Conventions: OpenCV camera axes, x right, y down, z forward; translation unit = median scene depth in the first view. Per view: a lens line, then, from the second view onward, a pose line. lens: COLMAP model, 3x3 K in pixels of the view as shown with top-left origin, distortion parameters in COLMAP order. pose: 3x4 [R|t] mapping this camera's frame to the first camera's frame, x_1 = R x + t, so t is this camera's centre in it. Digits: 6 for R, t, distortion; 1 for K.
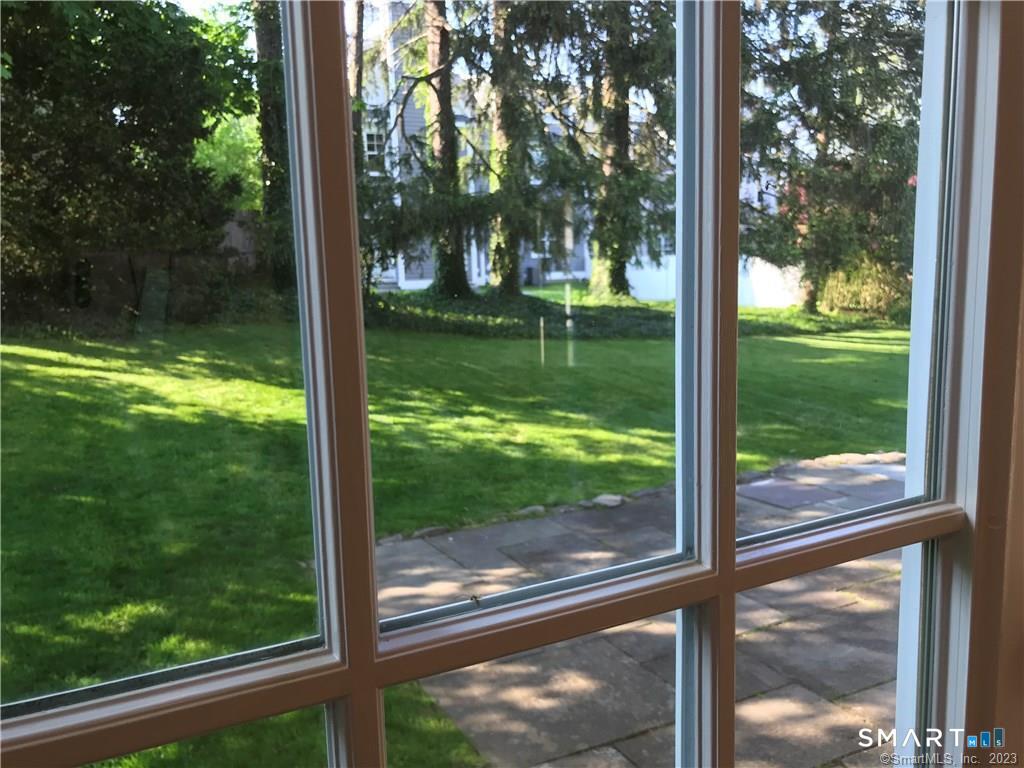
lens RADIAL K [[850.1, 0, 512.0], [0, 850.1, 384.0], [0, 0, 1]] dist [-0.011222, 0.005605]
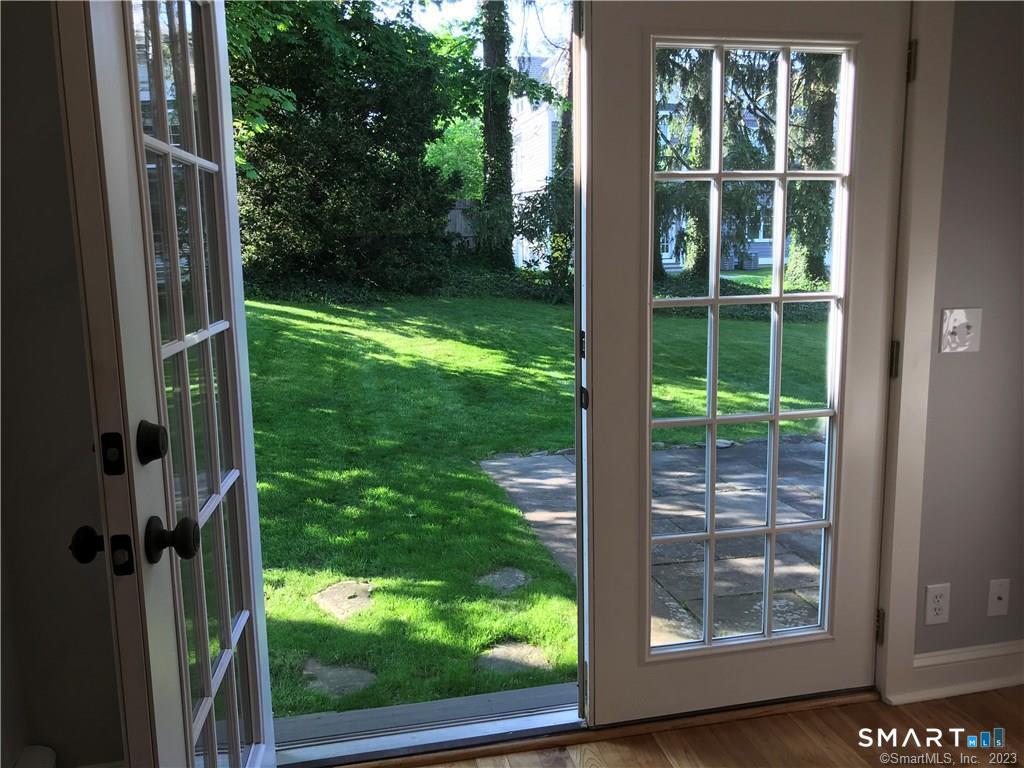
lens RADIAL K [[842.3, 0, 512.0], [0, 842.3, 384.0], [0, 0, 1]] dist [0.198969, -0.697304]
pose [[0.965079, 0.055278, -0.256061, 0.086705], [-0.050668, 0.998413, 0.024570, 0.023890], [0.257013, -0.010738, 0.966348, -0.172233]]
